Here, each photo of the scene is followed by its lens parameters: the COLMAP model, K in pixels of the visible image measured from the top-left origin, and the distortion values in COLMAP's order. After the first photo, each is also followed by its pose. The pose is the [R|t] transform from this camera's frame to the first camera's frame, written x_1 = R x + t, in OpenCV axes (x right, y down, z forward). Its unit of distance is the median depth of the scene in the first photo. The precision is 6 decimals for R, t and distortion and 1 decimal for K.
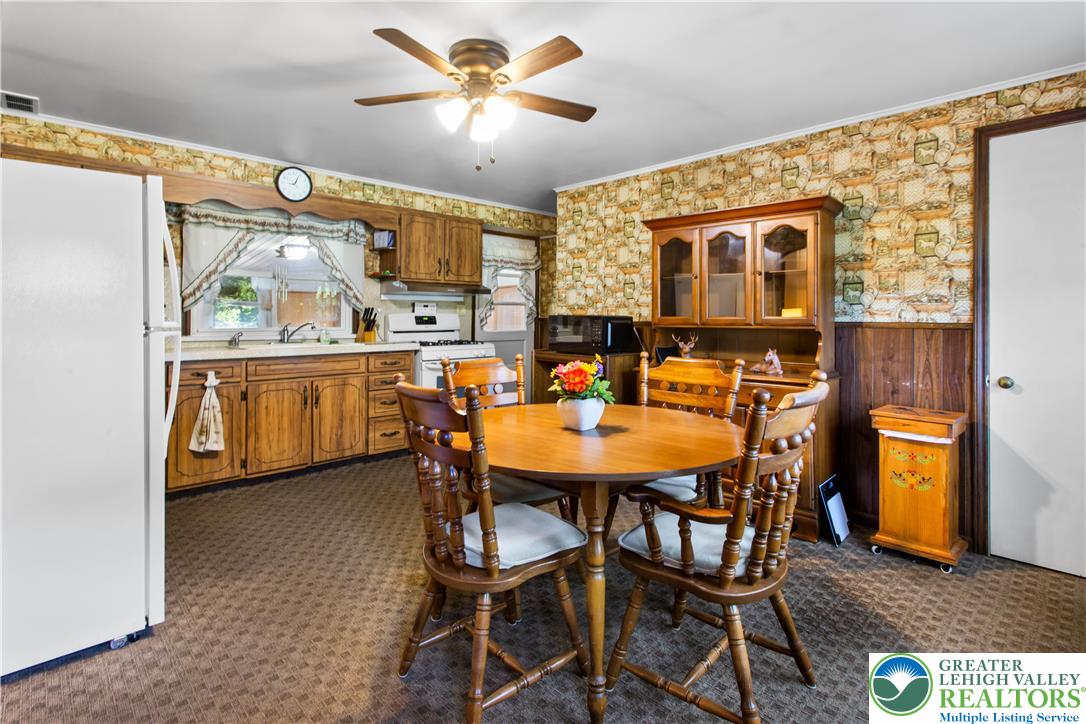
lens RADIAL K [[545.7, 0, 517.4], [0, 545.7, 314.2], [0, 0, 1]] dist [0.001353, 0.005566]
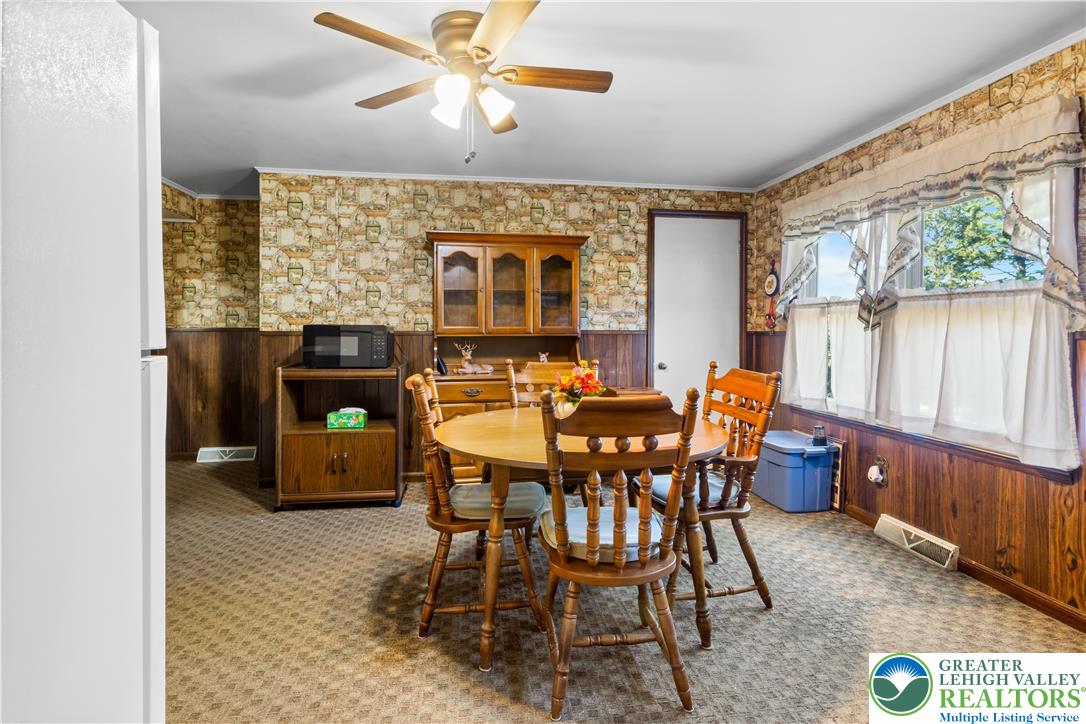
lens RADIAL K [[545.7, 0, 558.9], [0, 545.7, 332.3], [0, 0, 1]] dist [0.001353, 0.005566]
pose [[0.561207, -0.008495, 0.827632, -0.541098], [-0.004020, 0.999908, 0.012989, 0.001227], [-0.827666, -0.010617, 0.561121, 0.275320]]
